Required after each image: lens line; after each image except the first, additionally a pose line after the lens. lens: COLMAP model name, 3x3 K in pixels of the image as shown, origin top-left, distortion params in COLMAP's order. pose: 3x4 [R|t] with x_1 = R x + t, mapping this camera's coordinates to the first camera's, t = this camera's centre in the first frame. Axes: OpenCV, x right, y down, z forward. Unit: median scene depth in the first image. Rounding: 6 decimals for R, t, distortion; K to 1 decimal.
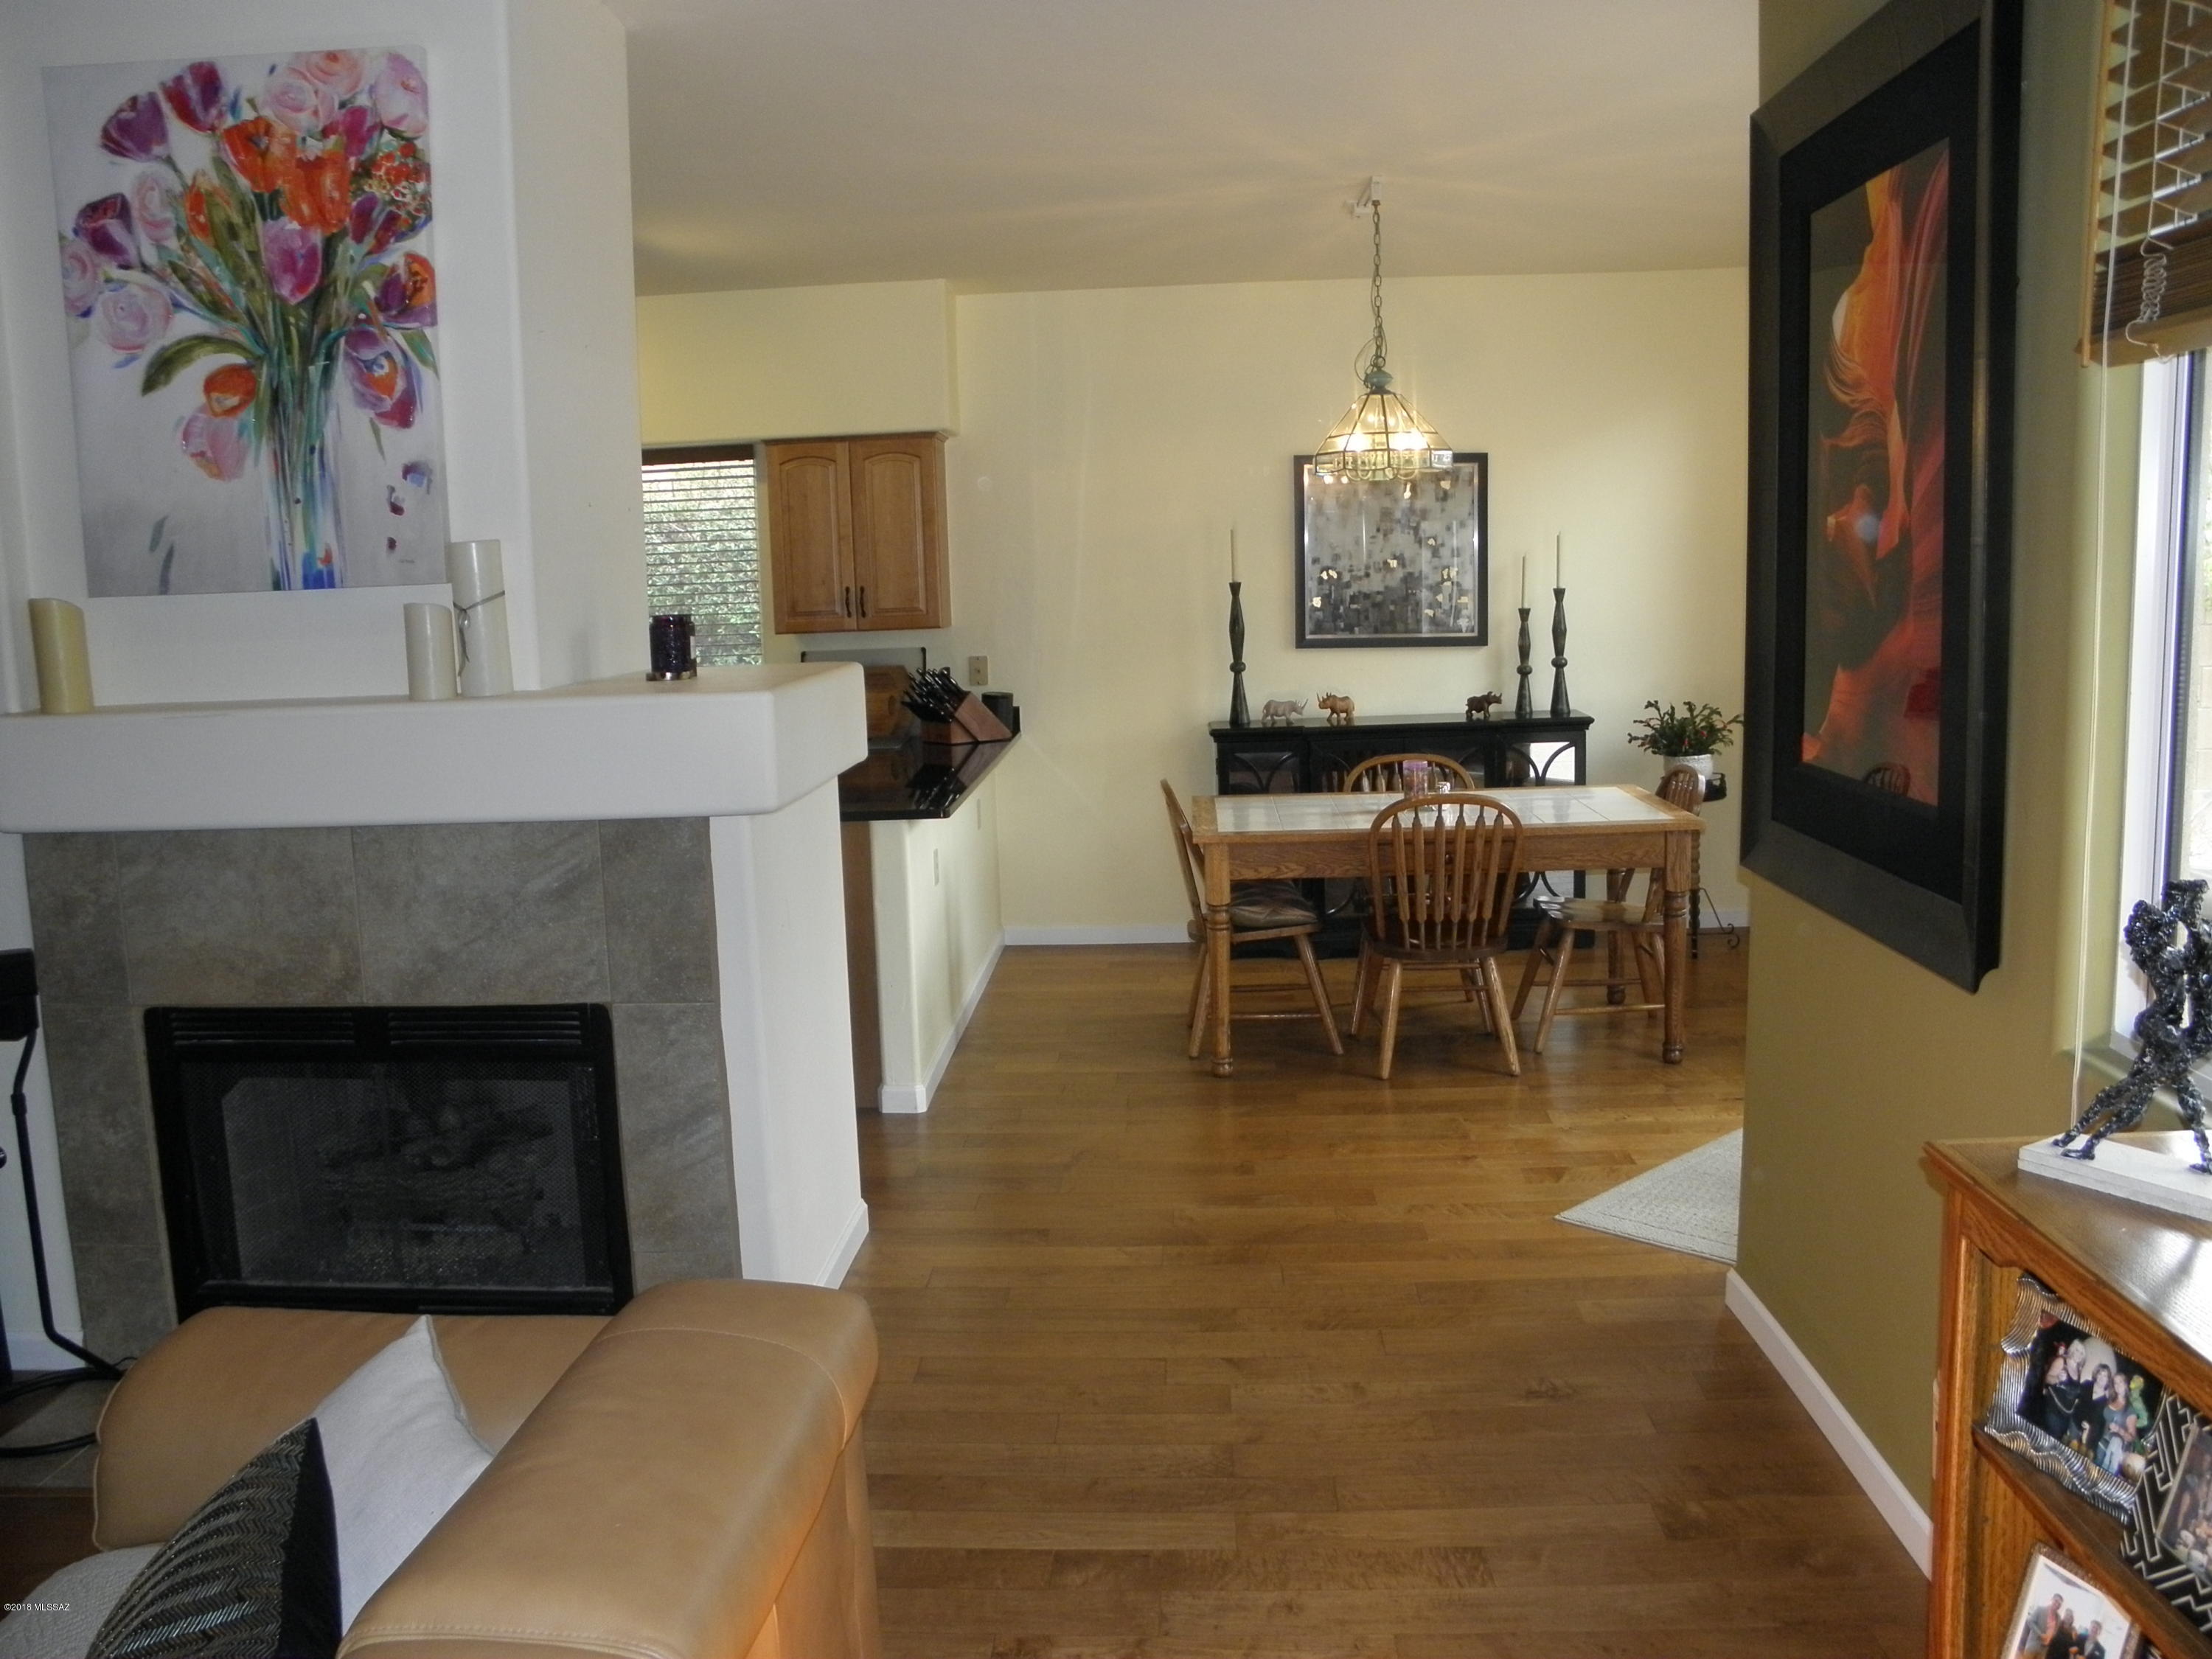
lens RADIAL K [[1862.3, 0, 1101.6], [0, 1862.3, 828.3], [0, 0, 1]] dist [-0.167385, 0.132210]
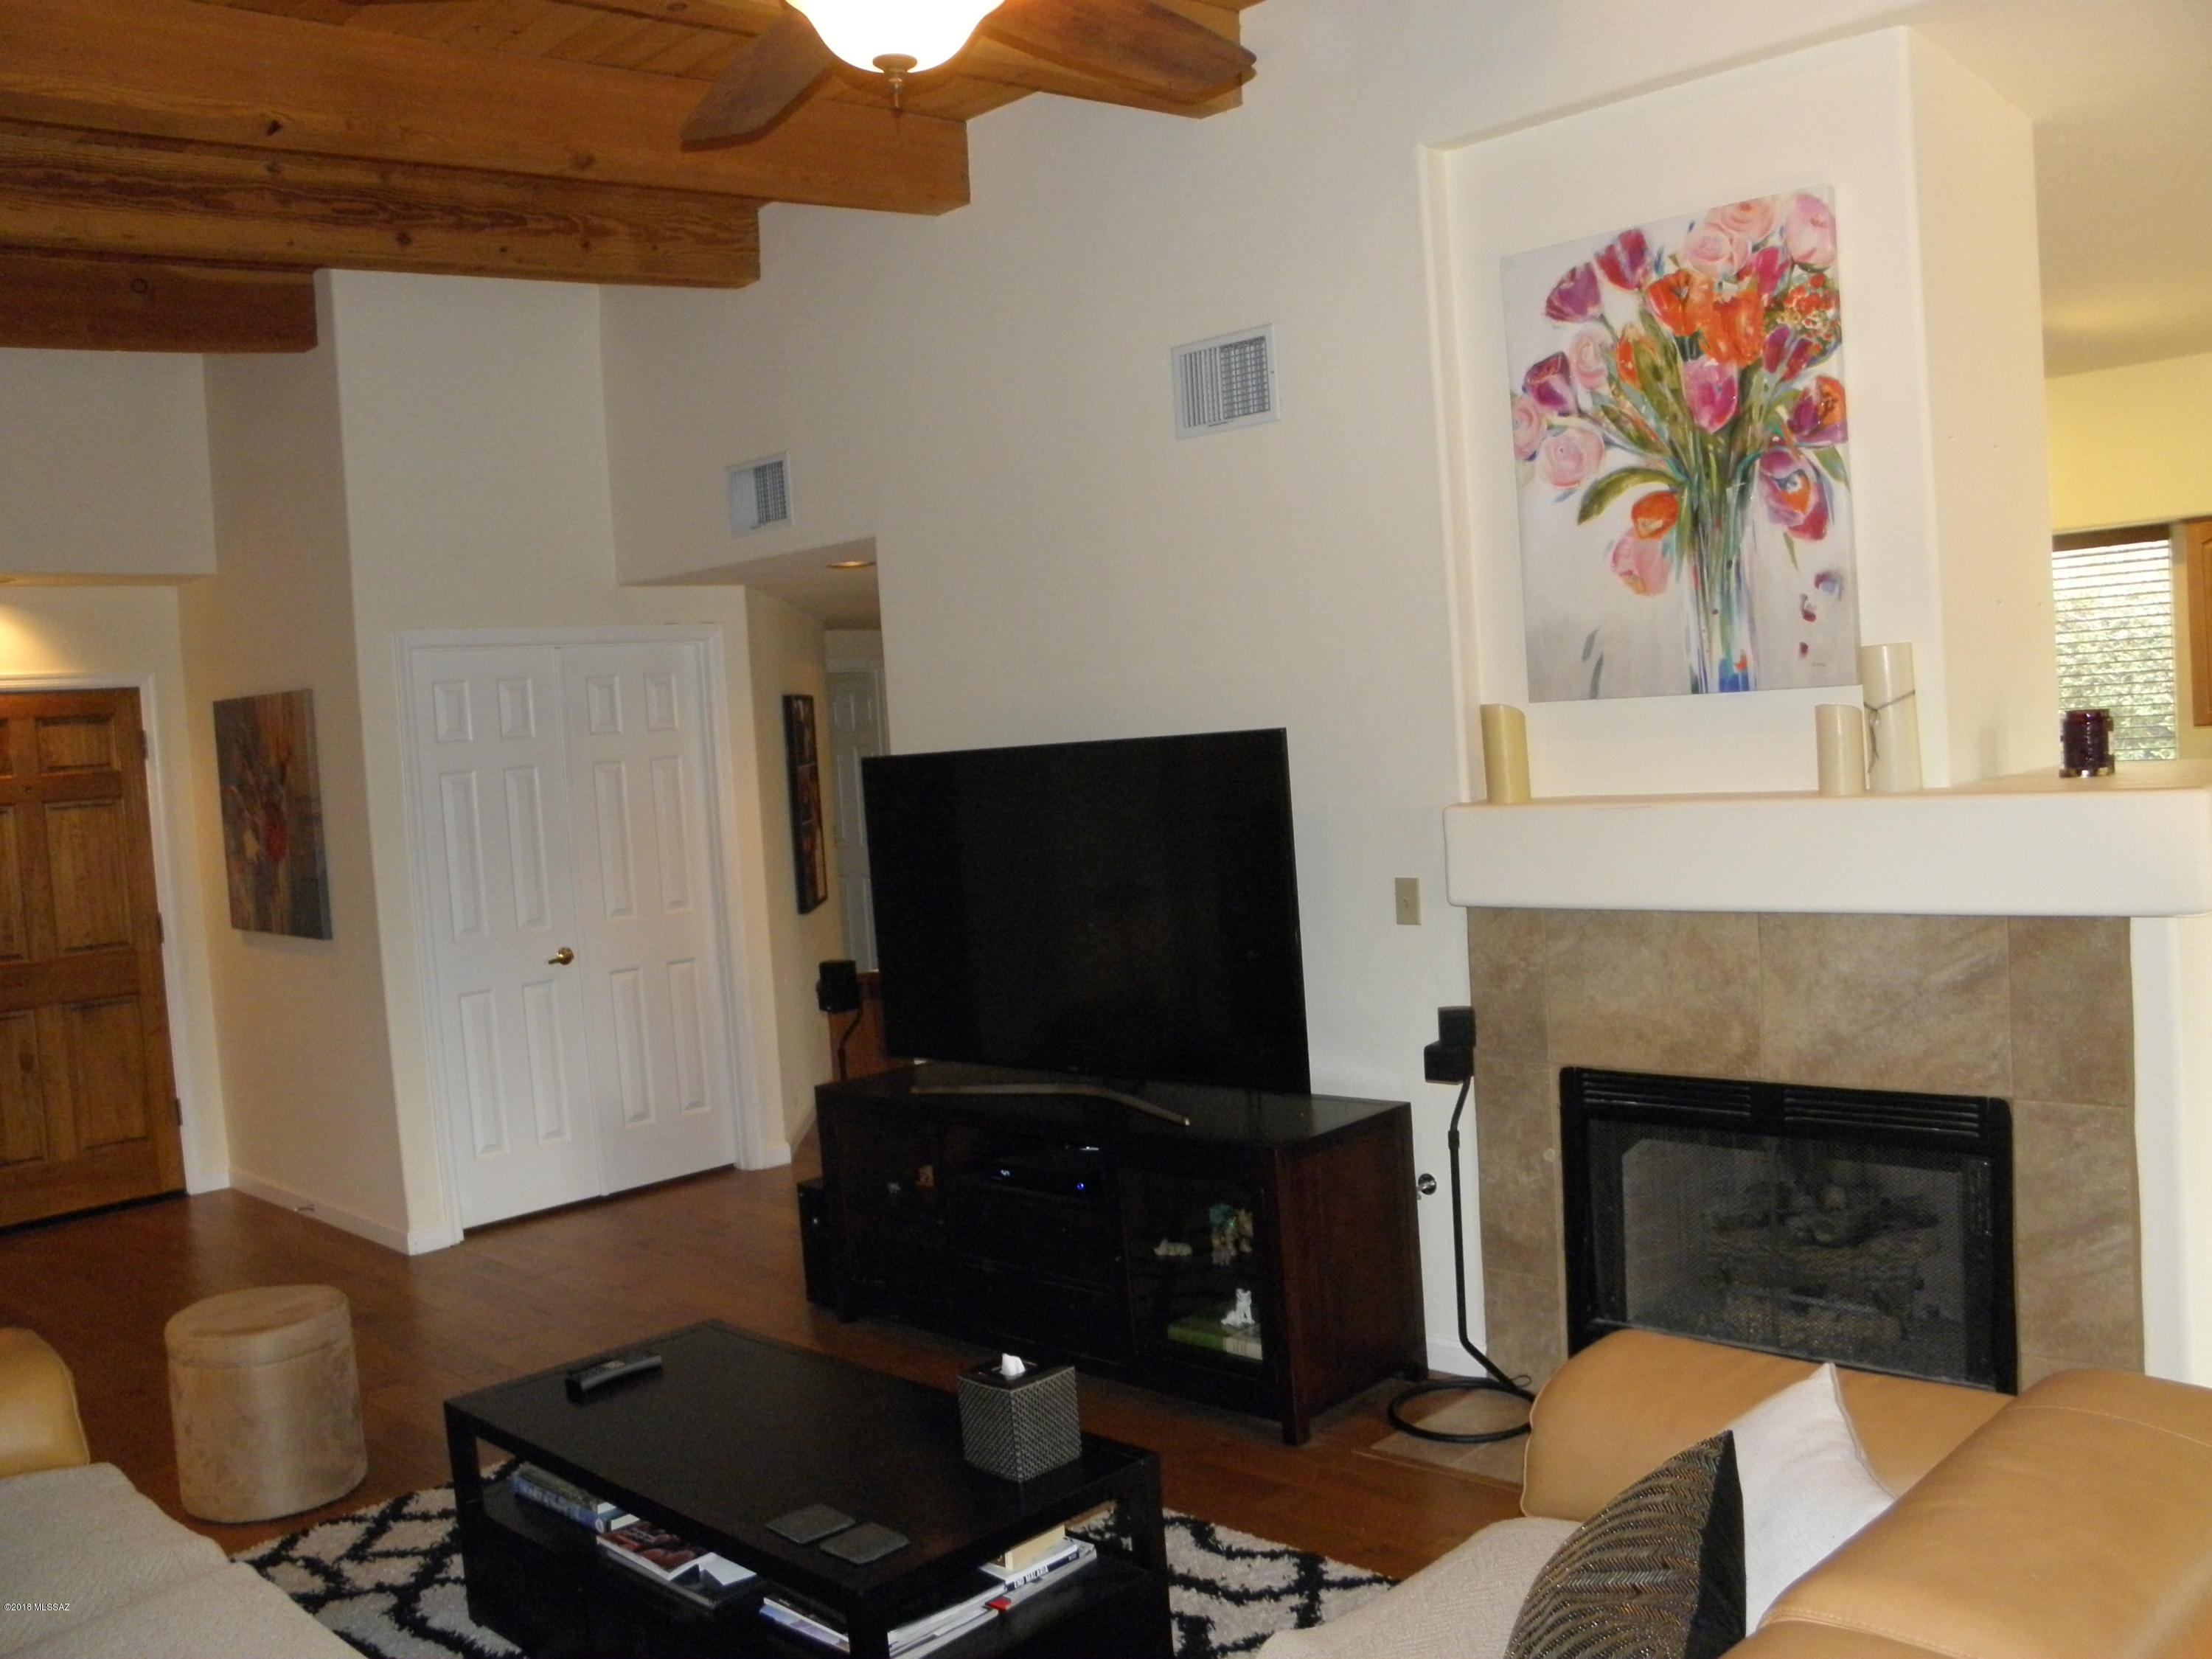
lens RADIAL K [[1862.3, 0, 1028.8], [0, 1862.3, 832.8], [0, 0, 1]] dist [-0.167385, 0.132210]
pose [[0.733681, 0.014308, -0.679343, -0.000724], [-0.047536, 0.998410, -0.030310, 0.005231], [0.677829, 0.054532, 0.733194, -0.082734]]
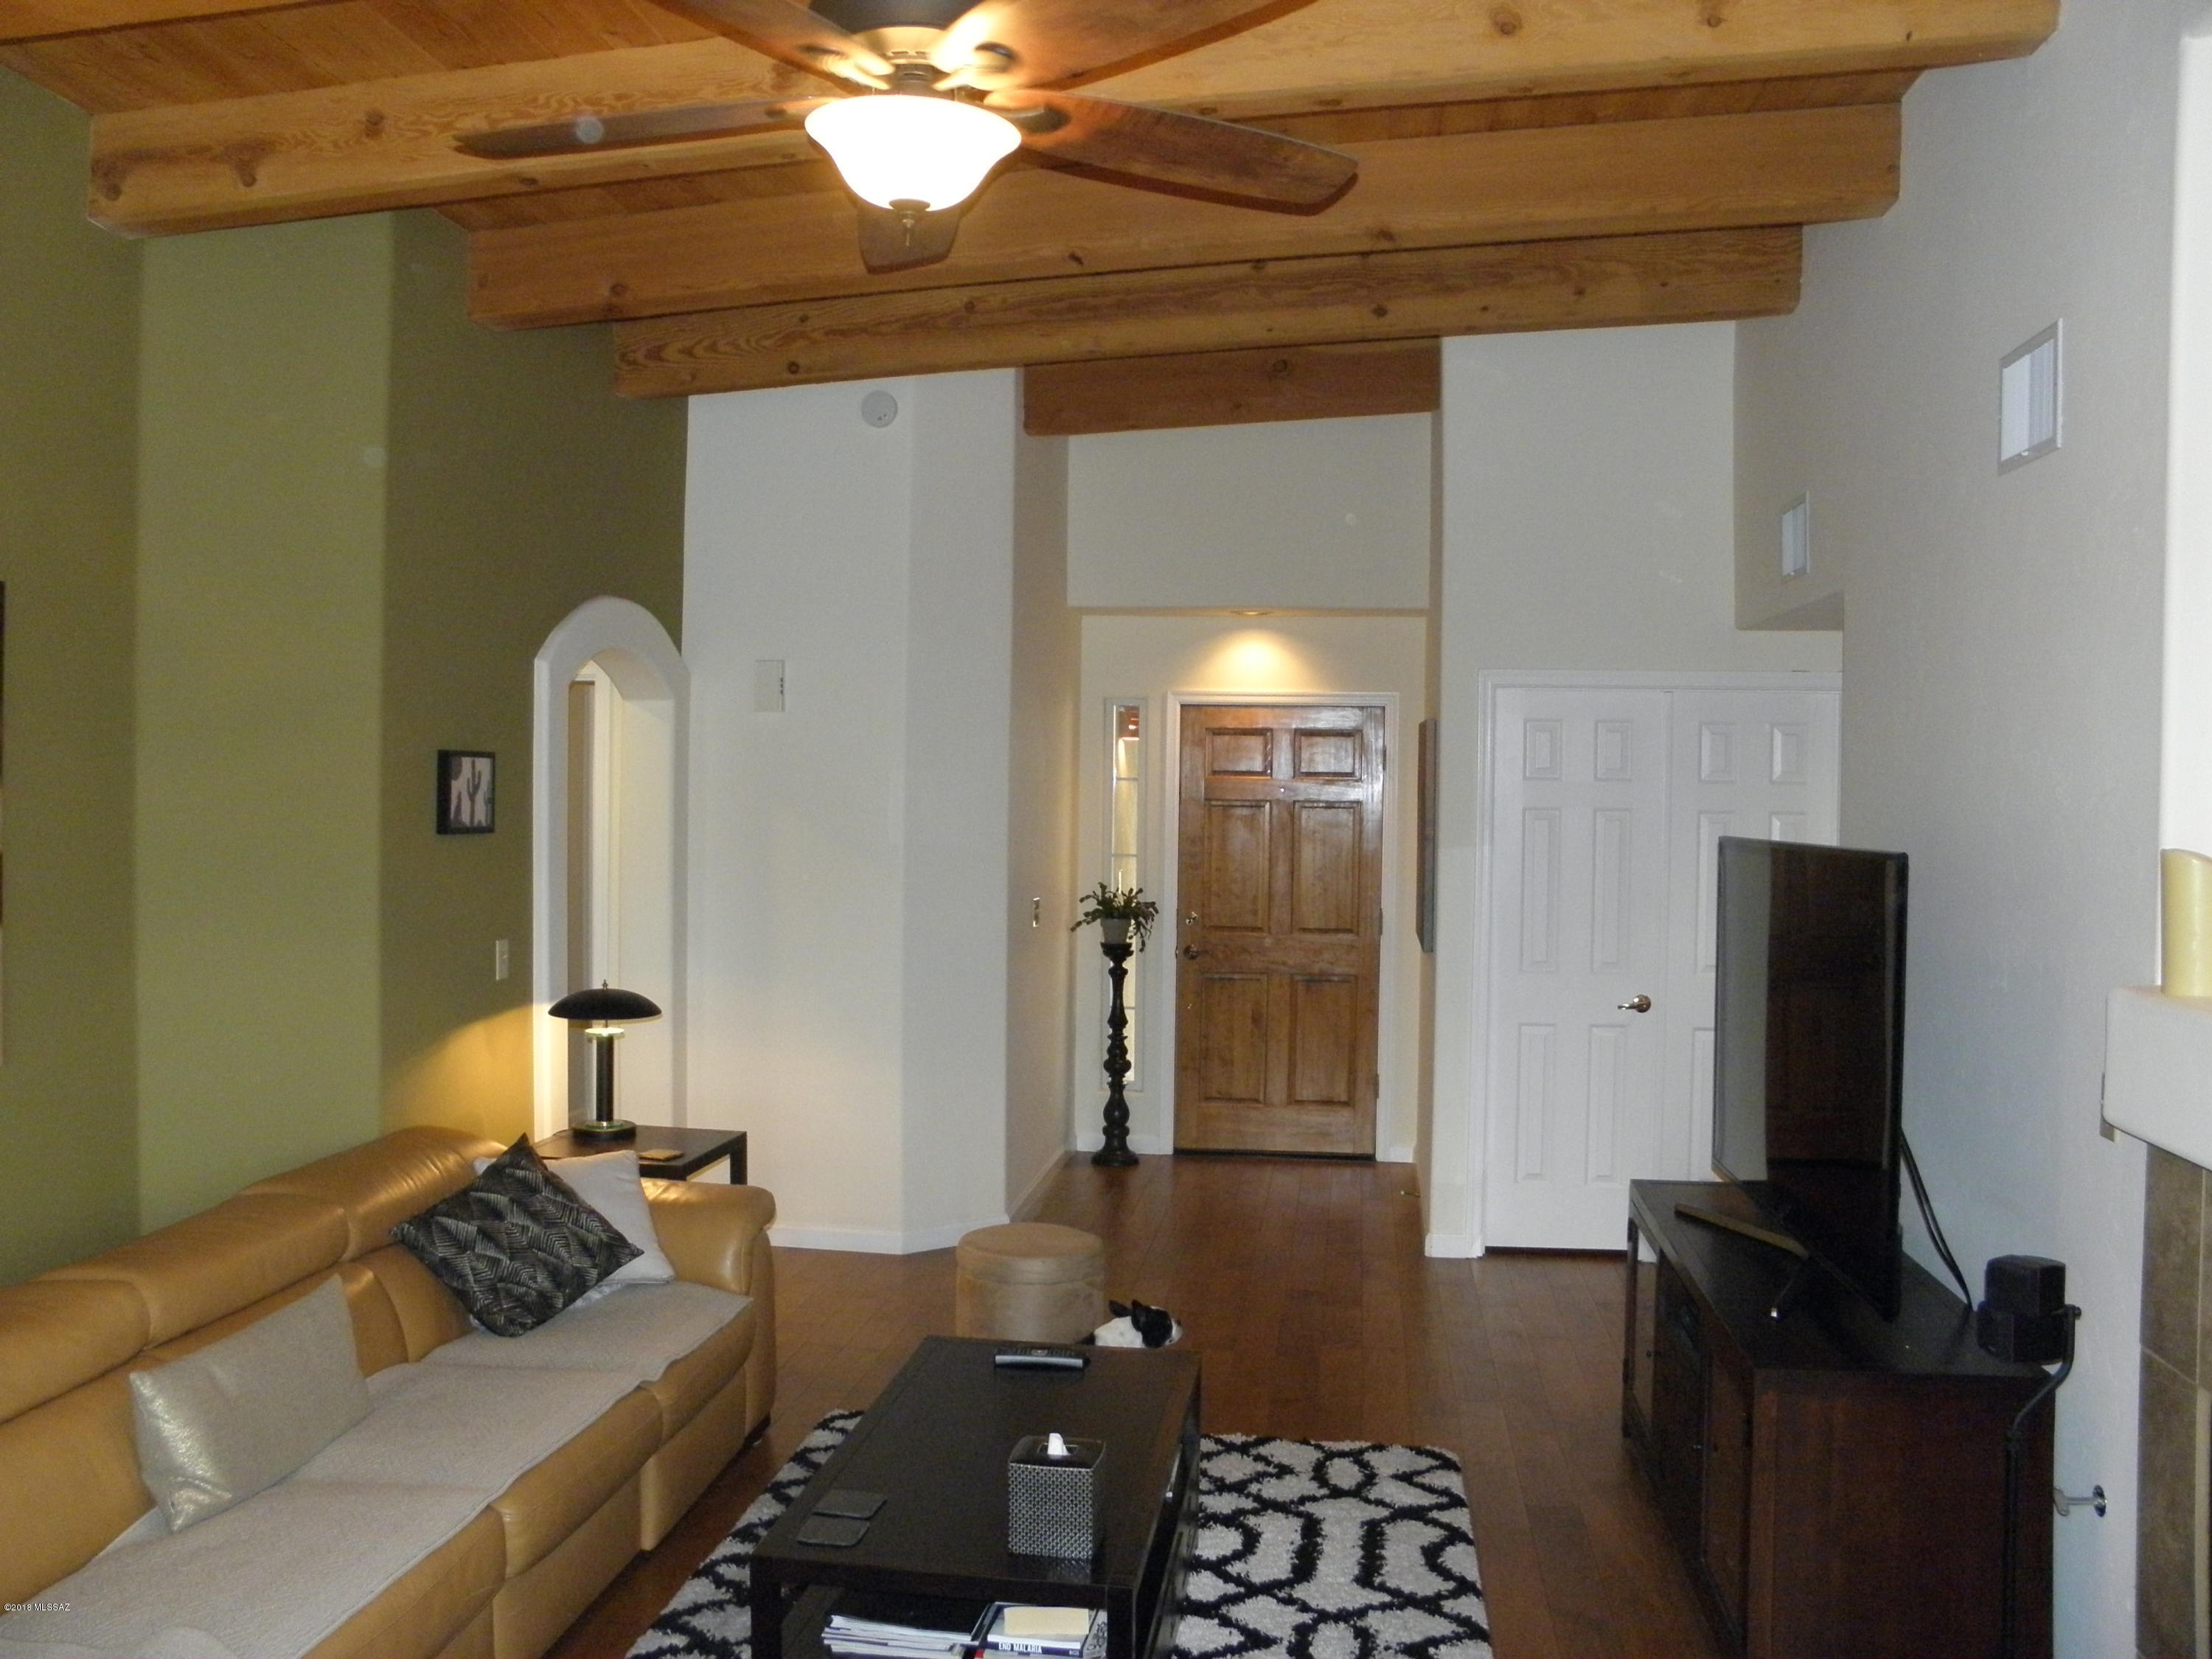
lens RADIAL K [[1862.3, 0, 1106.4], [0, 1862.3, 828.4], [0, 0, 1]] dist [-0.167385, 0.132210]
pose [[-0.100273, 0.051364, -0.993633, 0.222374], [-0.147379, 0.986883, 0.065888, -0.103303], [0.983984, 0.153047, -0.091388, 0.501810]]
